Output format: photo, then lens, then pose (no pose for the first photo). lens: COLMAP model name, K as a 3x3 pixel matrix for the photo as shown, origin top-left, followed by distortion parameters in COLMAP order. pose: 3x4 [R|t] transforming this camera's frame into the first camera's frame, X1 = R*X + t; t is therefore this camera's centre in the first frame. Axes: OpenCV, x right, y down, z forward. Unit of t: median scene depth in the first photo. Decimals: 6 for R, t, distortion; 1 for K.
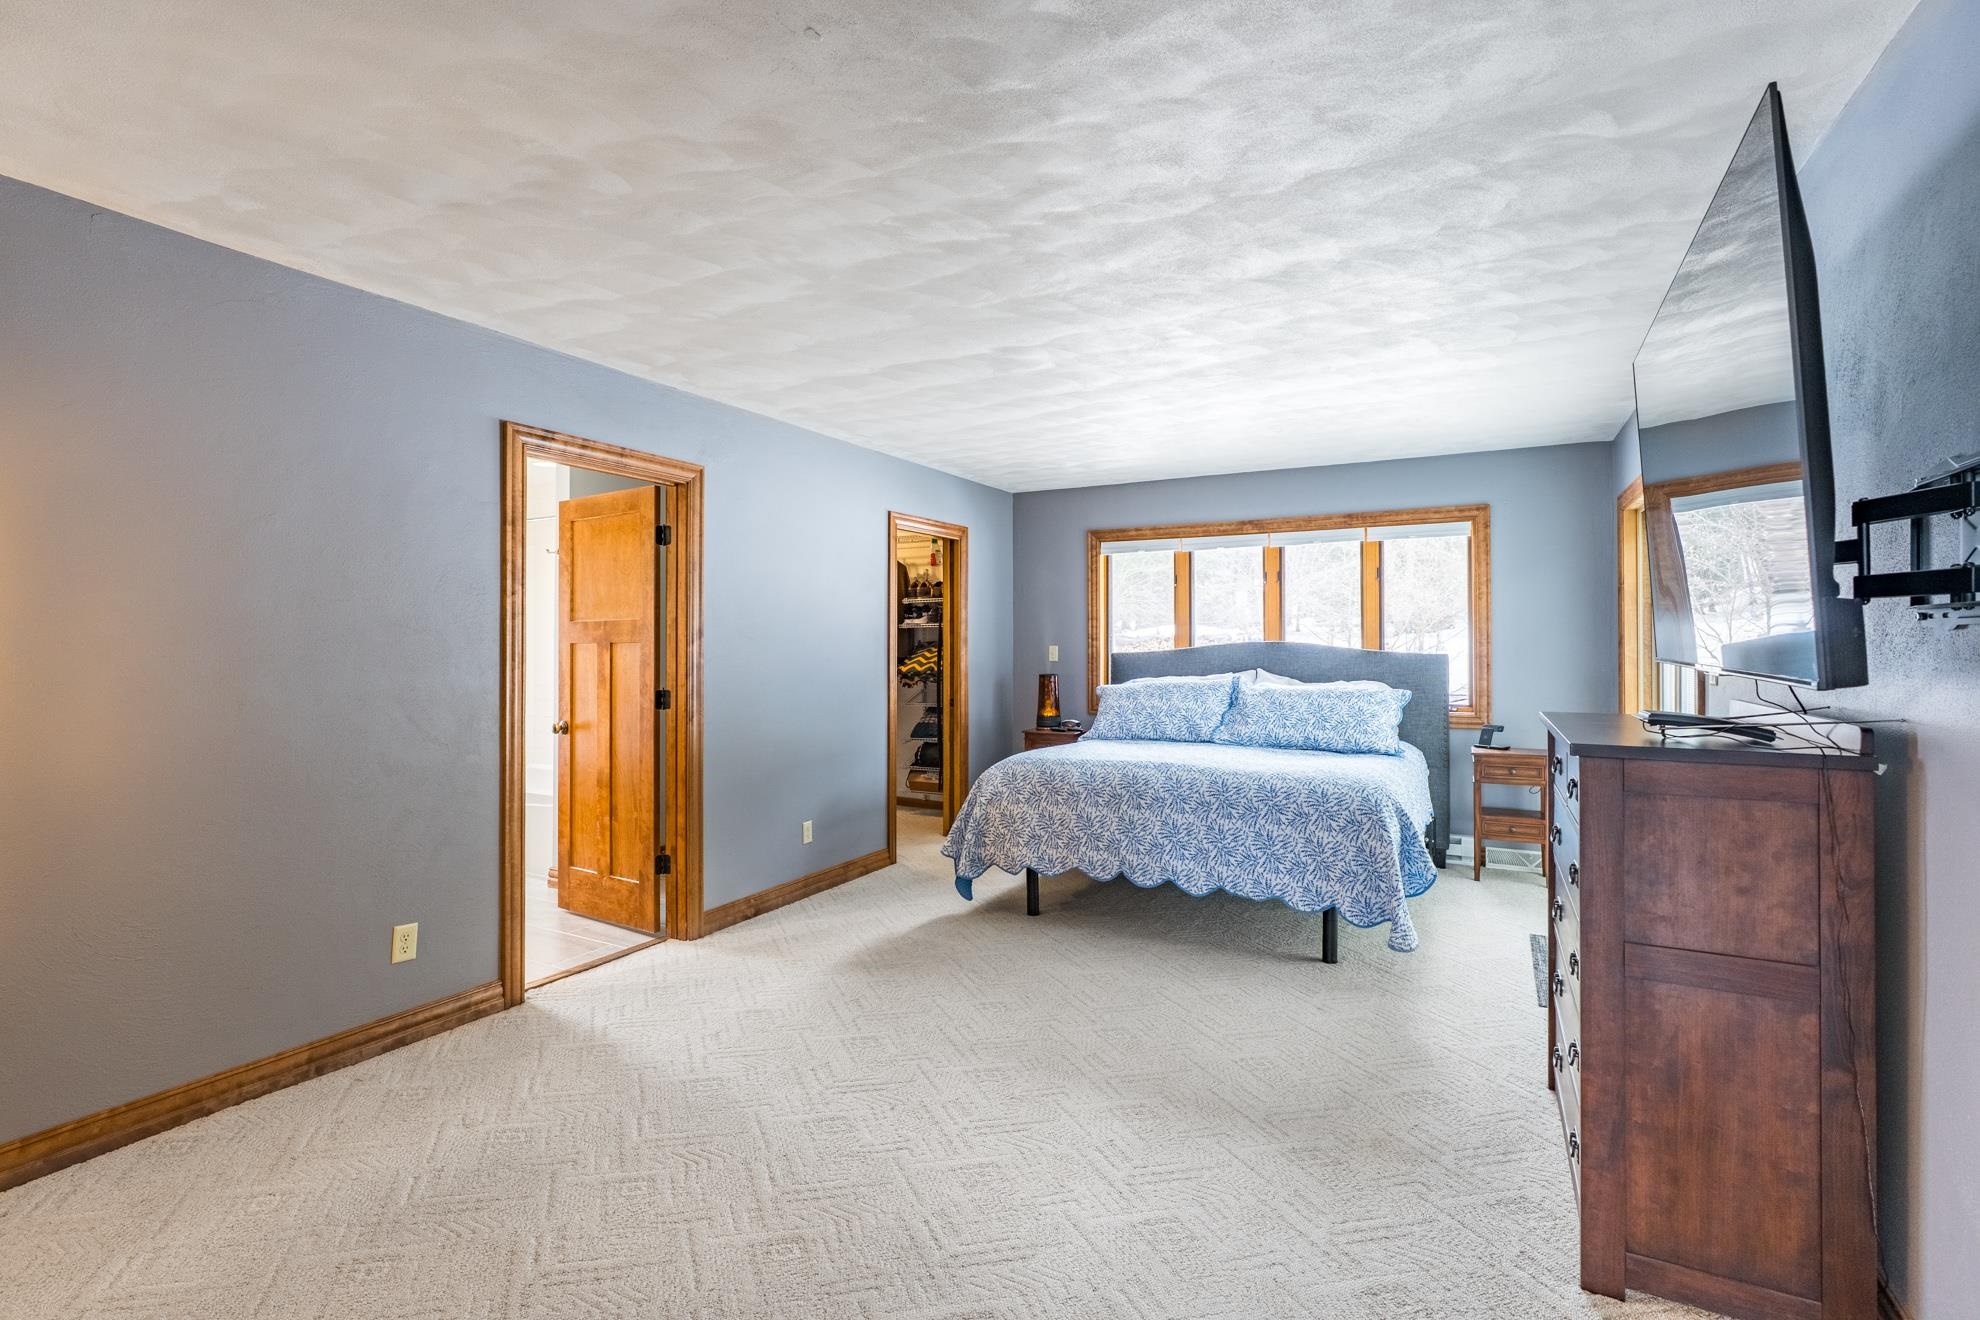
lens RADIAL K [[907.7, 0, 971.7], [0, 907.7, 648.1], [0, 0, 1]] dist [-0.010594, 0.002527]
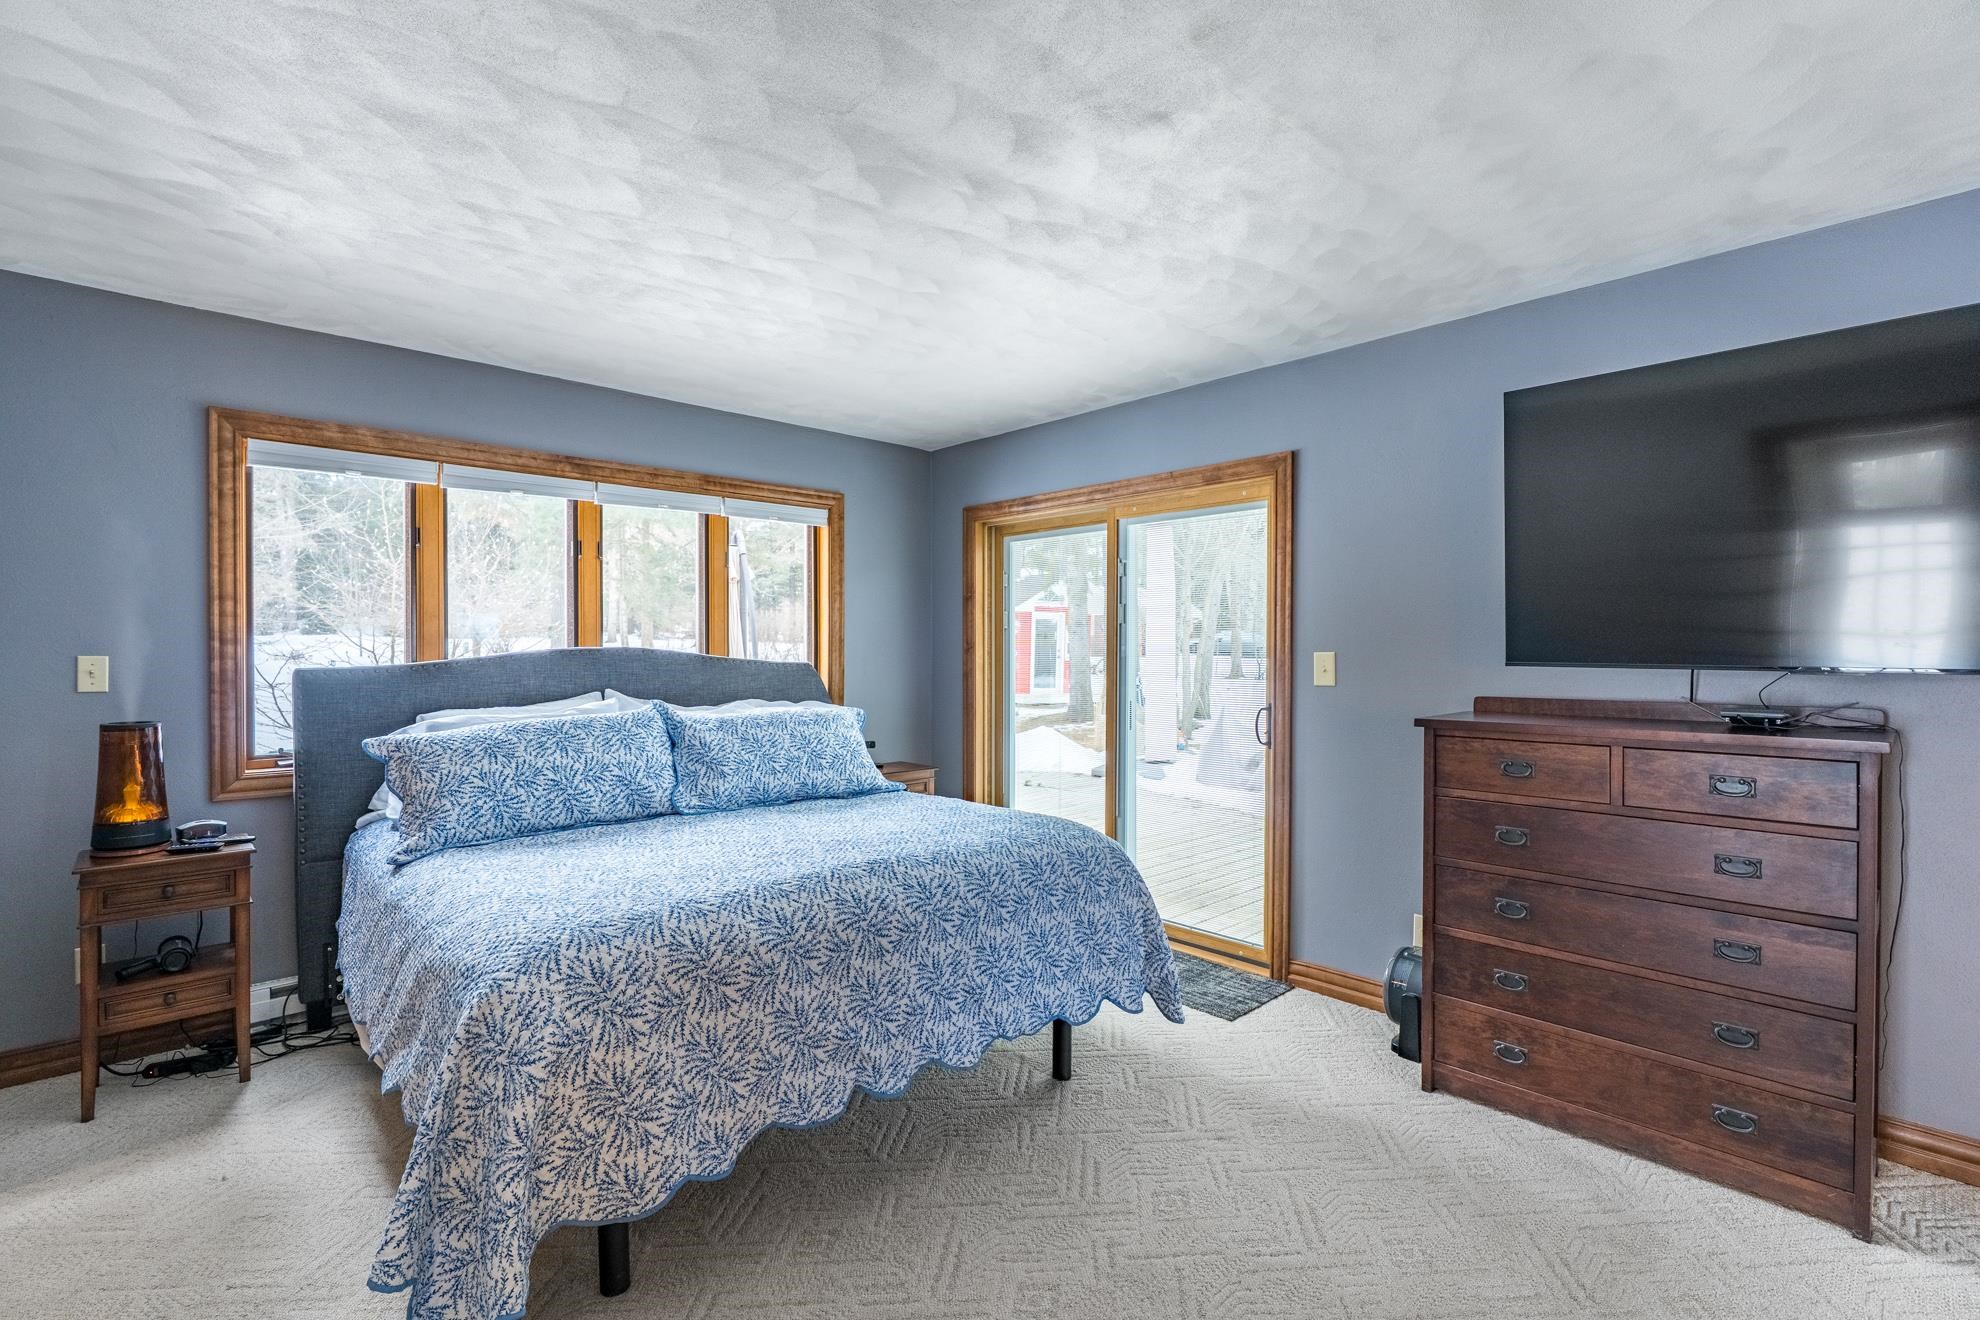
lens RADIAL K [[907.7, 0, 979.5], [0, 907.7, 666.3], [0, 0, 1]] dist [-0.010594, 0.002527]
pose [[0.300033, -0.015444, 0.953804, -0.237306], [0.006829, 0.999878, 0.014042, -0.000953], [-0.953905, 0.002300, 0.300101, 0.604397]]
